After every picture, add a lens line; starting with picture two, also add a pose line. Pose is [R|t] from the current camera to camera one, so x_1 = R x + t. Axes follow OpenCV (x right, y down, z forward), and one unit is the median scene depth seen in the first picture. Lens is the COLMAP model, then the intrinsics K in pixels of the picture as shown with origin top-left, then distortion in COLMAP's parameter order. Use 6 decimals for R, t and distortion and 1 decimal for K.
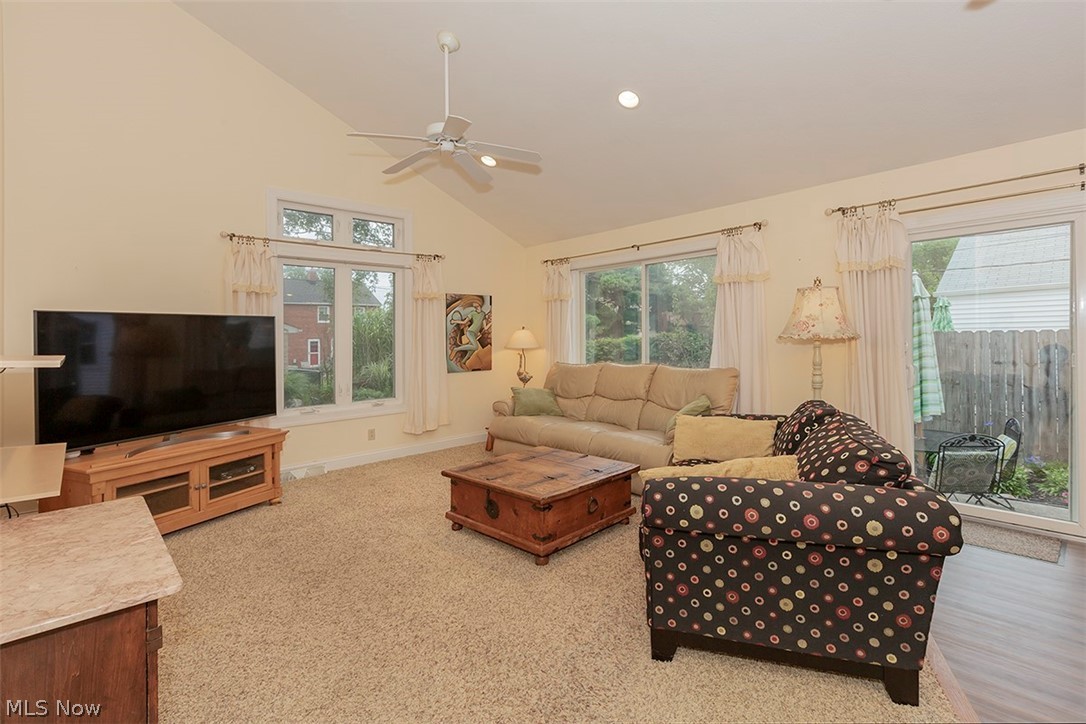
lens RADIAL K [[480.9, 0, 575.2], [0, 480.9, 323.6], [0, 0, 1]] dist [0.000712, 0.000194]
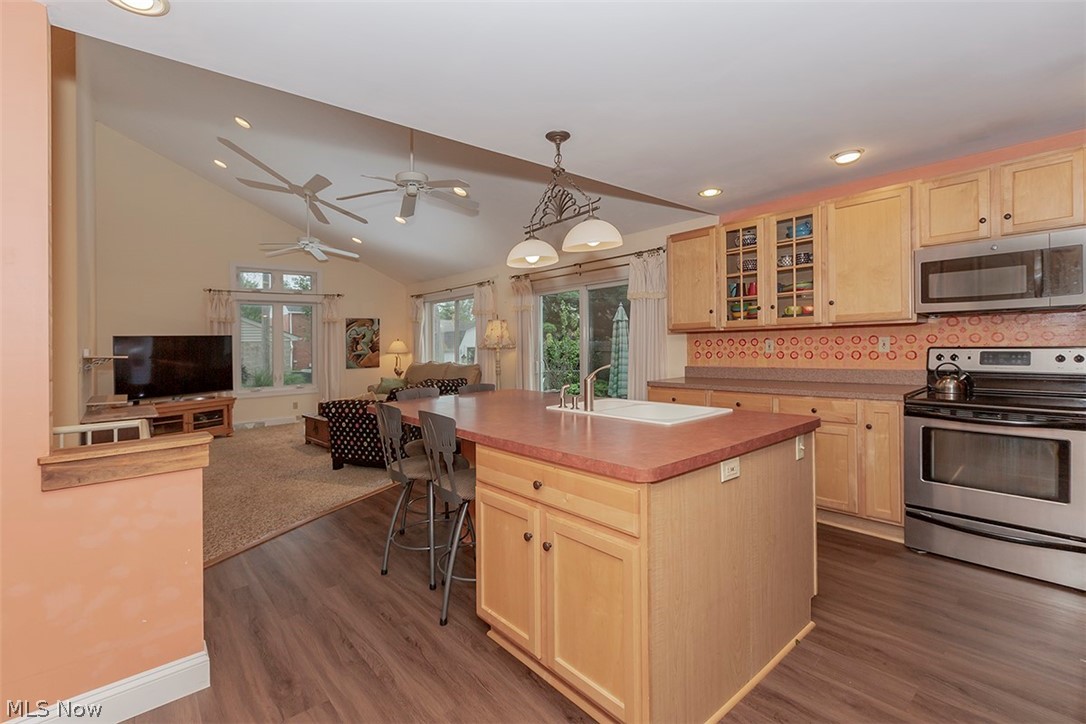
lens RADIAL K [[502.7, 0, 564.7], [0, 502.7, 327.5], [0, 0, 1]] dist [-0.000576, -0.000036]
pose [[0.995991, -0.005864, -0.089264, 0.611667], [0.005757, 0.999982, -0.001465, -0.026975], [0.089271, 0.000945, 0.996007, -0.594194]]
